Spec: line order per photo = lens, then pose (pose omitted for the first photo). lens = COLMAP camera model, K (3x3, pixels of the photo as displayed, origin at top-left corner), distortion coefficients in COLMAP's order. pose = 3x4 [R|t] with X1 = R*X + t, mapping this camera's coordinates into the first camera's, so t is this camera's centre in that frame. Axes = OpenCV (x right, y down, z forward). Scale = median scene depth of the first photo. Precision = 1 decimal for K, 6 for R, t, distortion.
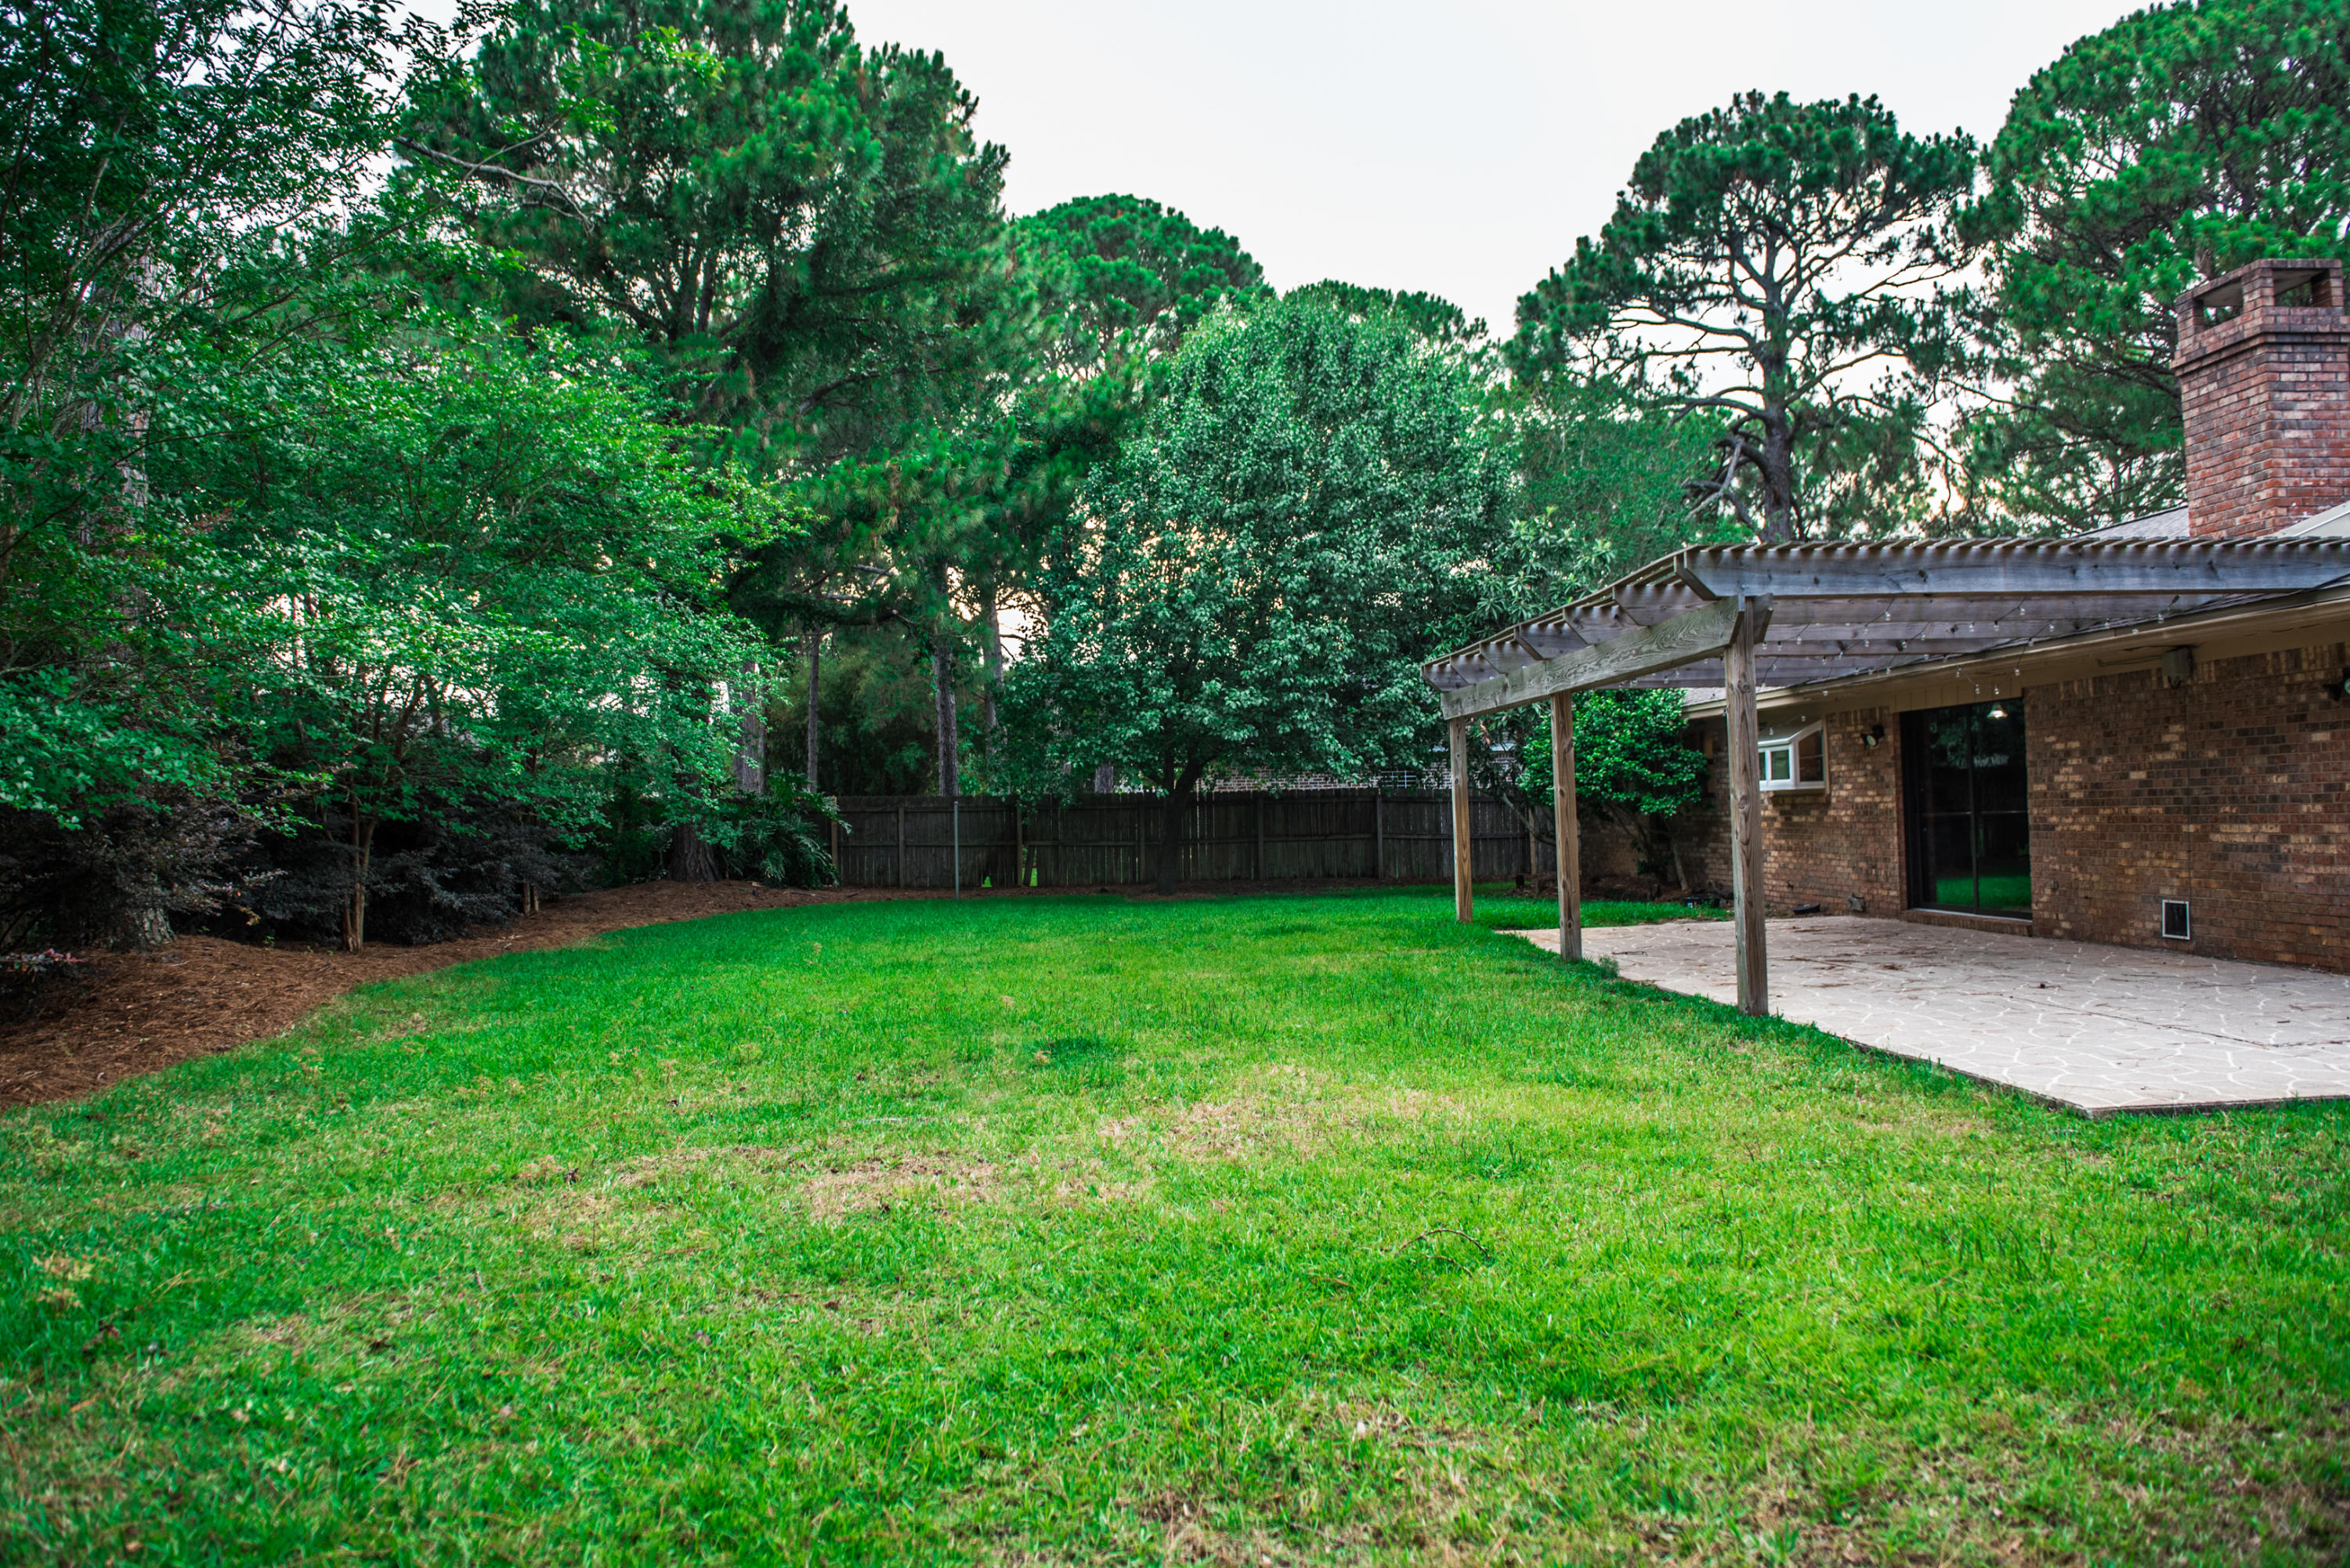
lens RADIAL K [[1718.6, 0, 1113.4], [0, 1718.6, 747.6], [0, 0, 1]] dist [-0.056632, 0.004171]
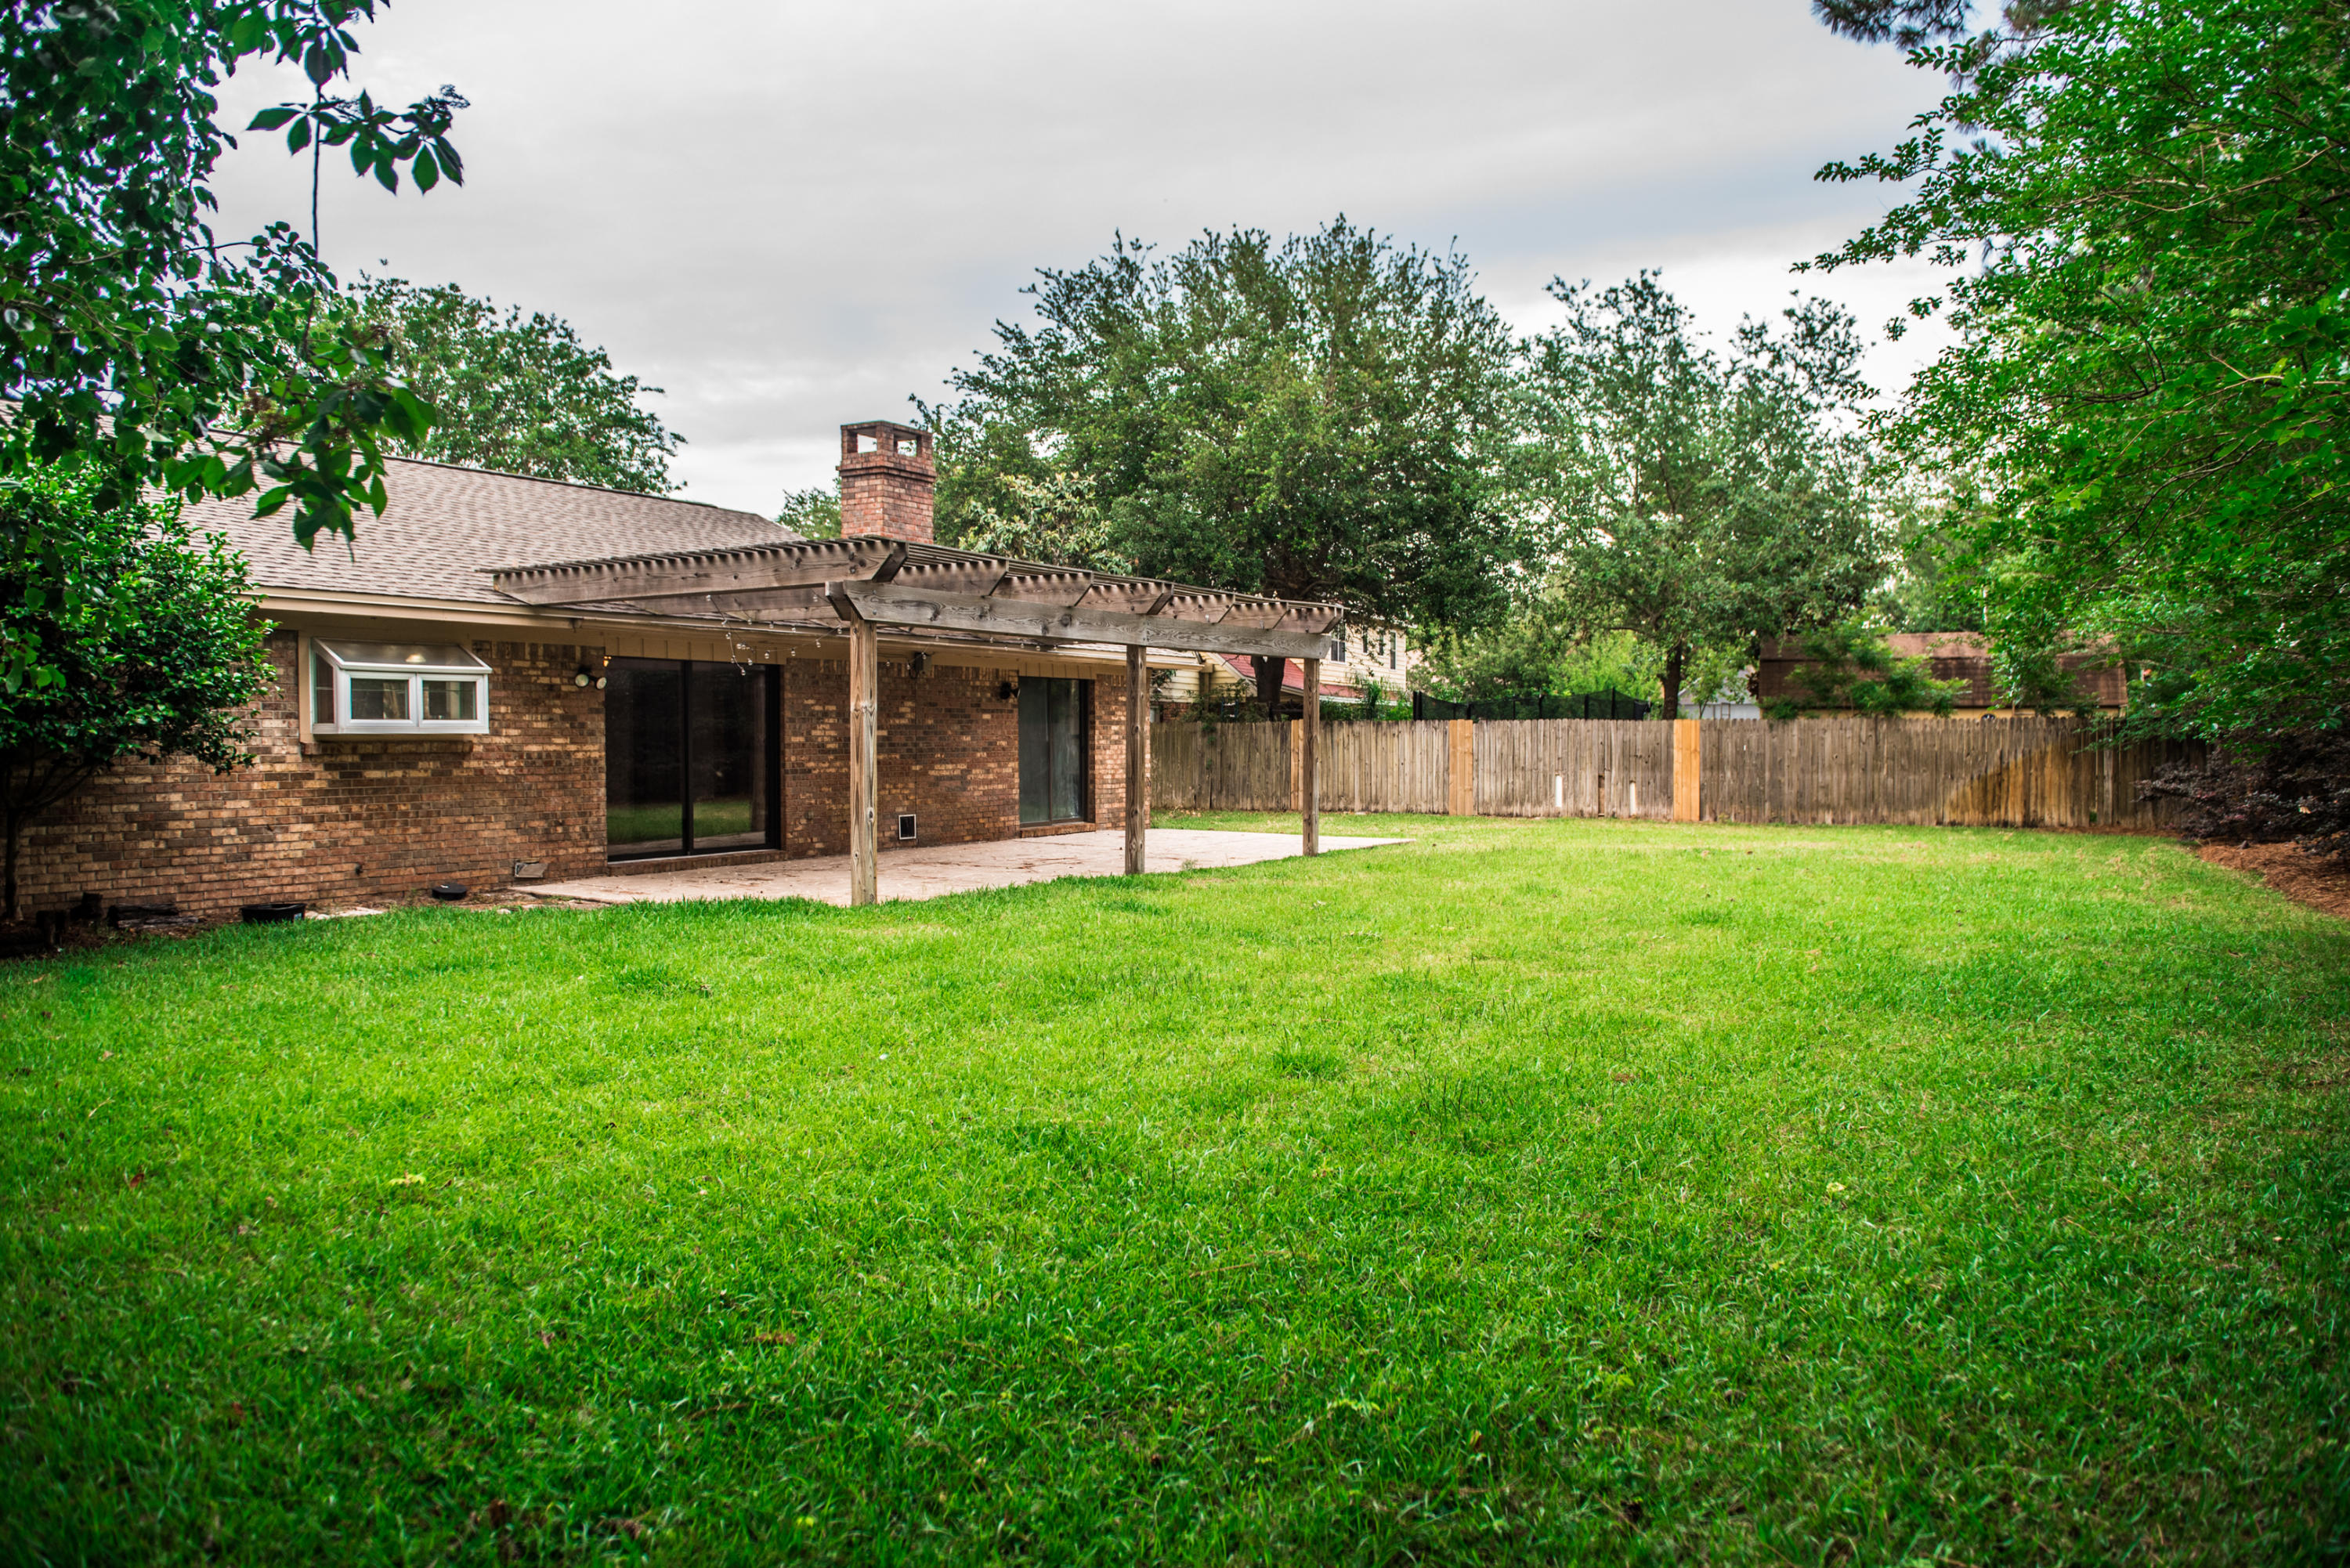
lens RADIAL K [[1640.3, 0, 1194.5], [0, 1640.3, 780.4], [0, 0, 1]] dist [-0.055723, -0.004346]
pose [[-0.853071, 0.015436, 0.521566, -0.228272], [0.004821, 0.999753, -0.021704, 0.055720], [-0.521772, -0.016000, -0.852935, 1.281956]]
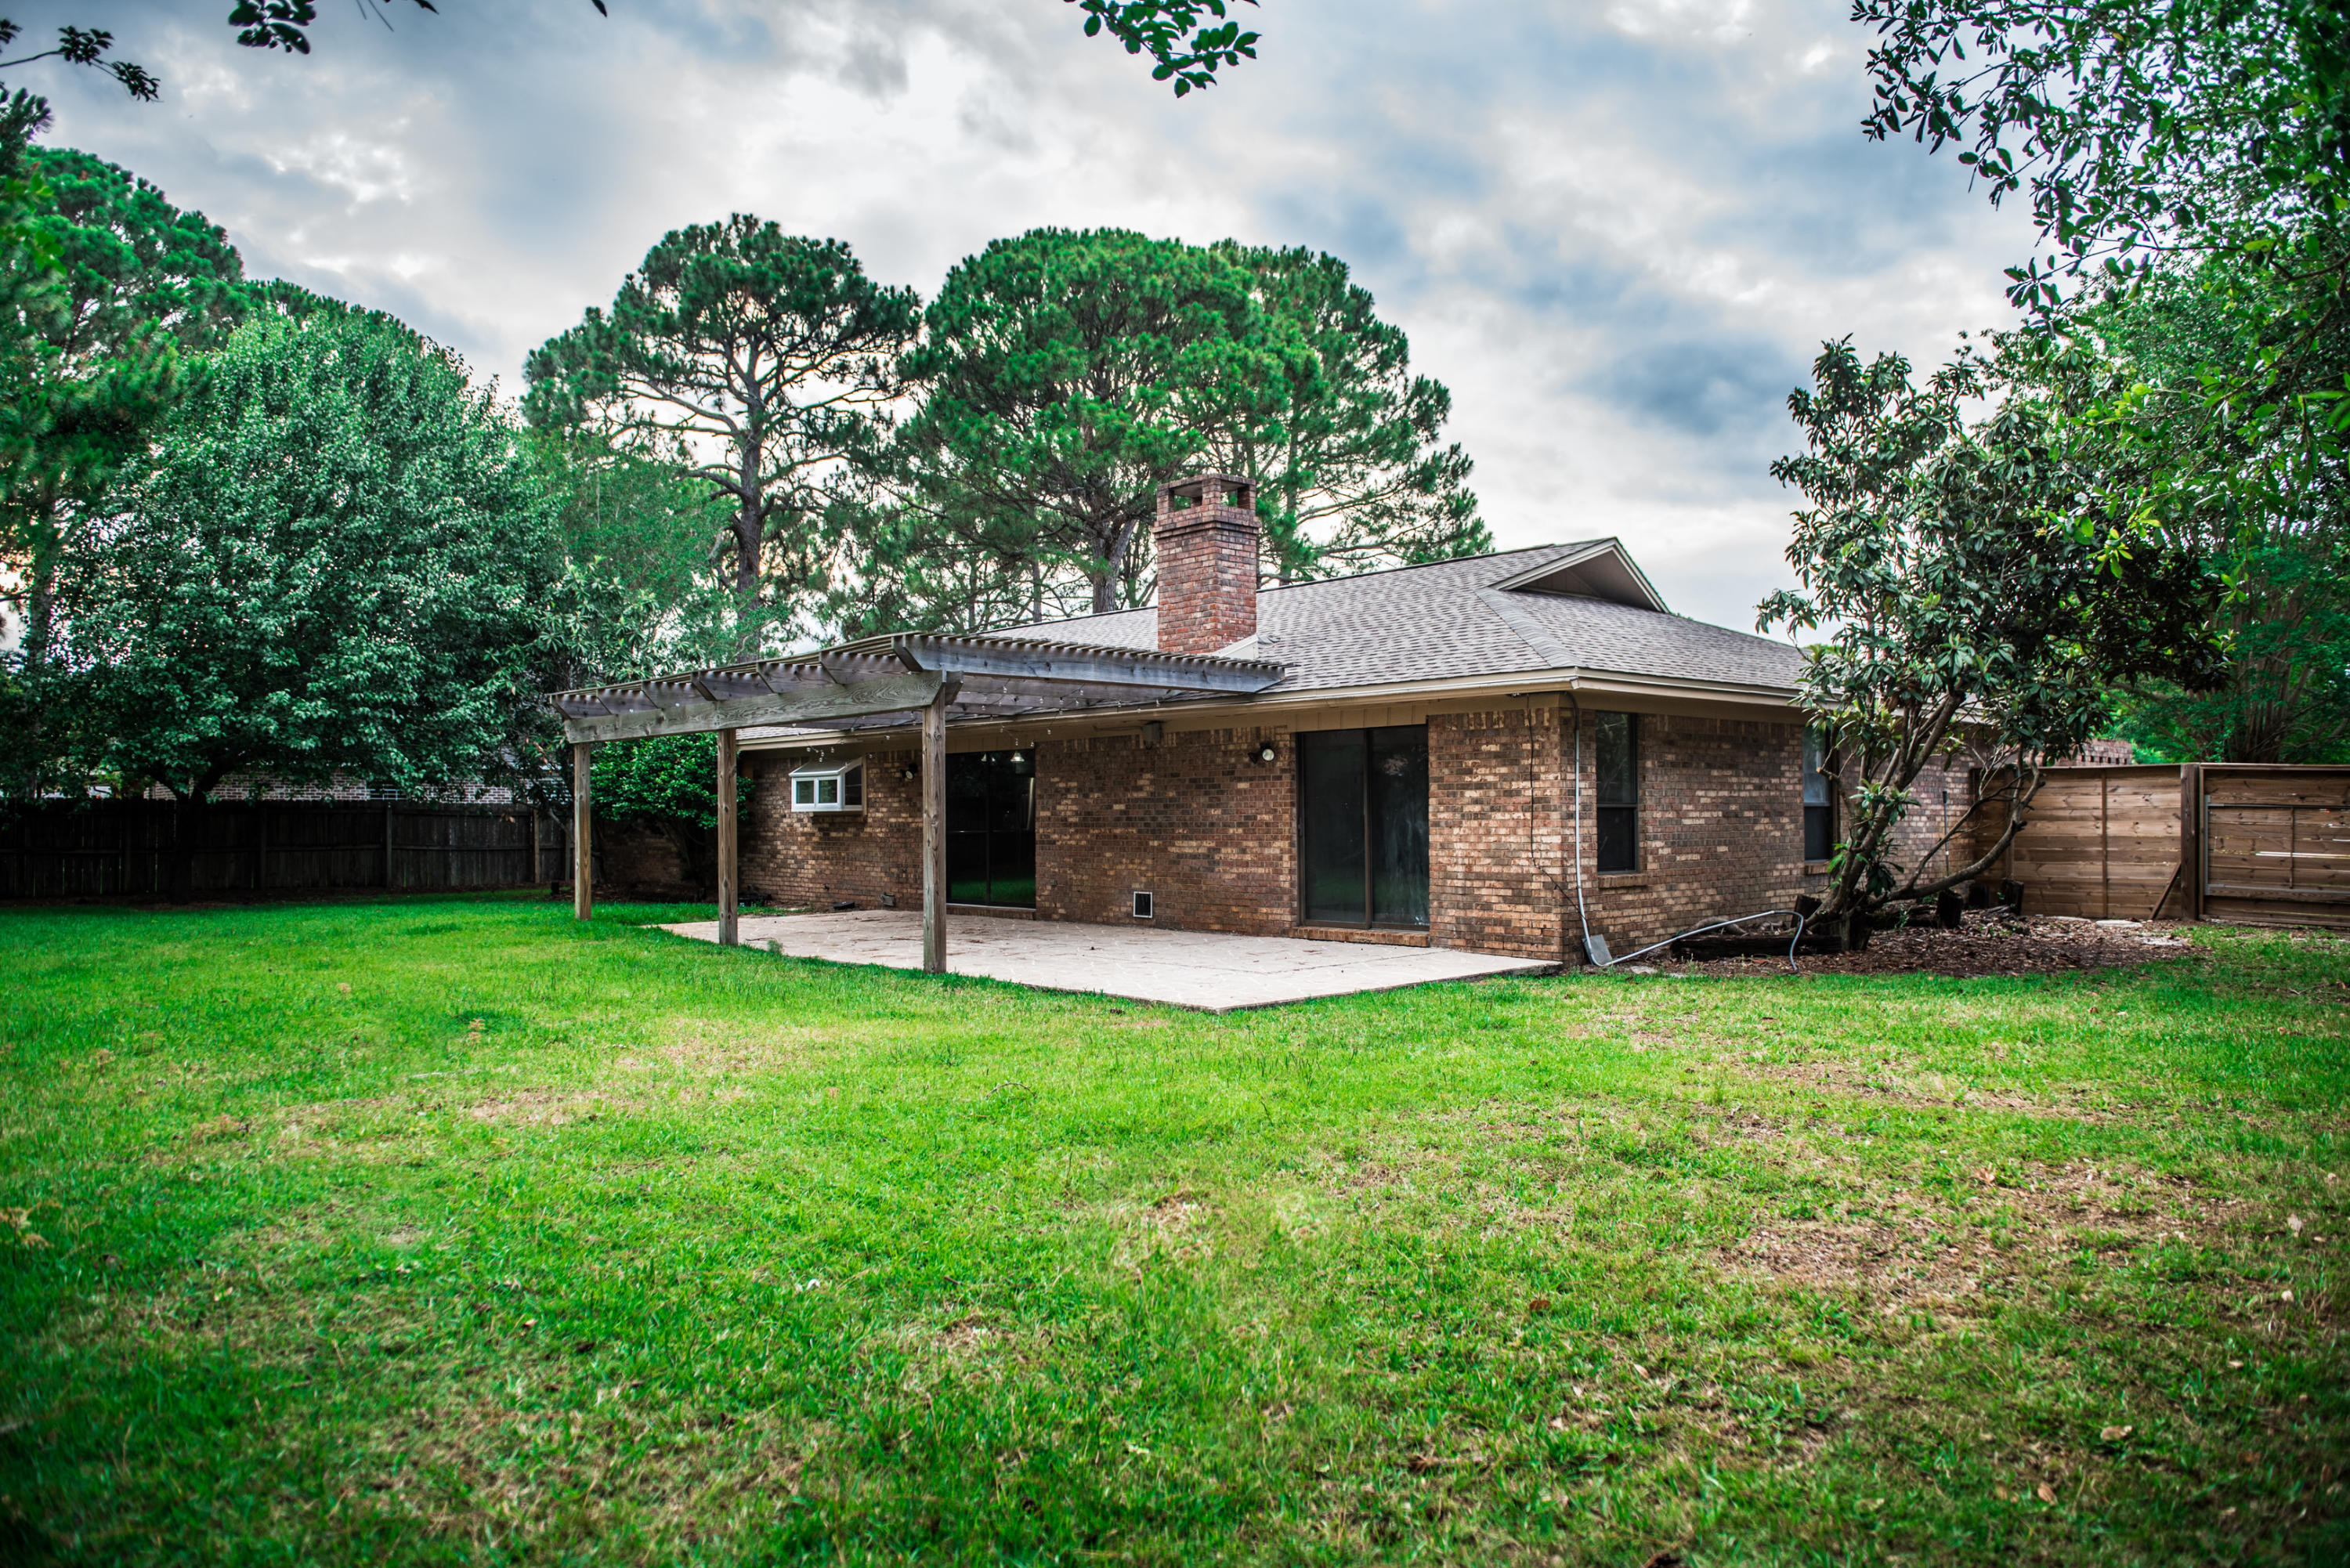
lens RADIAL K [[1594.8, 0, 1168.3], [0, 1594.8, 786.3], [0, 0, 1]] dist [-0.046347, -0.004850]
pose [[0.762360, 0.031191, 0.646401, -0.158109], [-0.037541, 0.999287, -0.003944, 0.001473], [-0.646063, -0.021260, 0.762988, -0.052812]]
